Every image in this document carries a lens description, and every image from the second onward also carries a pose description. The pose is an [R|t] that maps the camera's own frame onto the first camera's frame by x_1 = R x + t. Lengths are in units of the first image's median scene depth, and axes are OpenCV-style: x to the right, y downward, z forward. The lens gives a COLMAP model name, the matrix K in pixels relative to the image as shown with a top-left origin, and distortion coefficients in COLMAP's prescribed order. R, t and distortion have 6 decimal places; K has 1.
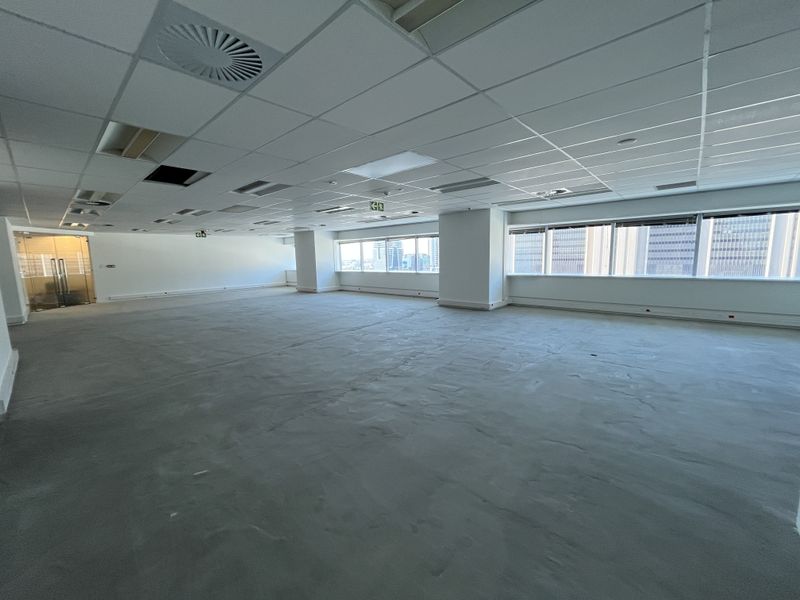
lens RADIAL K [[331.0, 0, 398.1], [0, 331.0, 300.3], [0, 0, 1]] dist [0.001616, -0.004529]
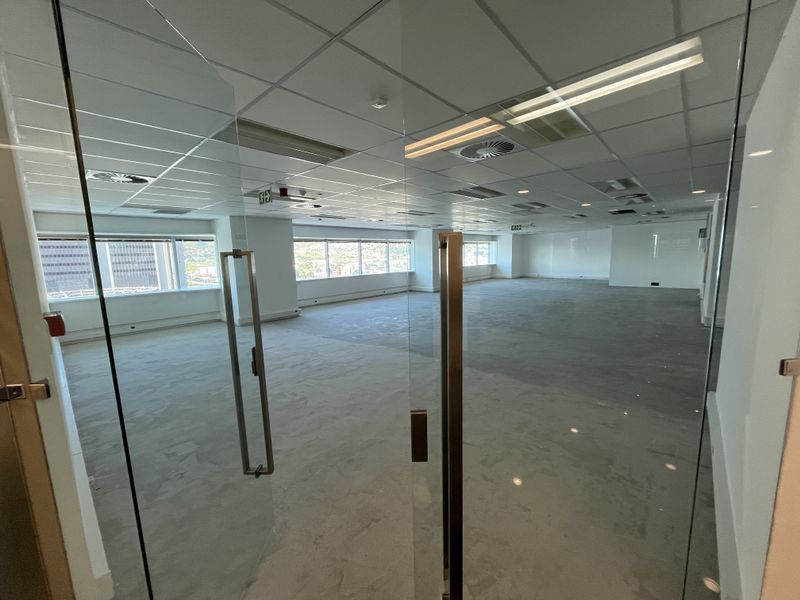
lens RADIAL K [[331.0, 0, 398.1], [0, 331.0, 300.3], [0, 0, 1]] dist [0.001616, -0.004529]
pose [[0.002525, -0.105752, 0.994389, -0.843897], [0.176106, 0.978898, 0.103658, -0.080175], [-0.984368, 0.174856, 0.021095, 0.750166]]
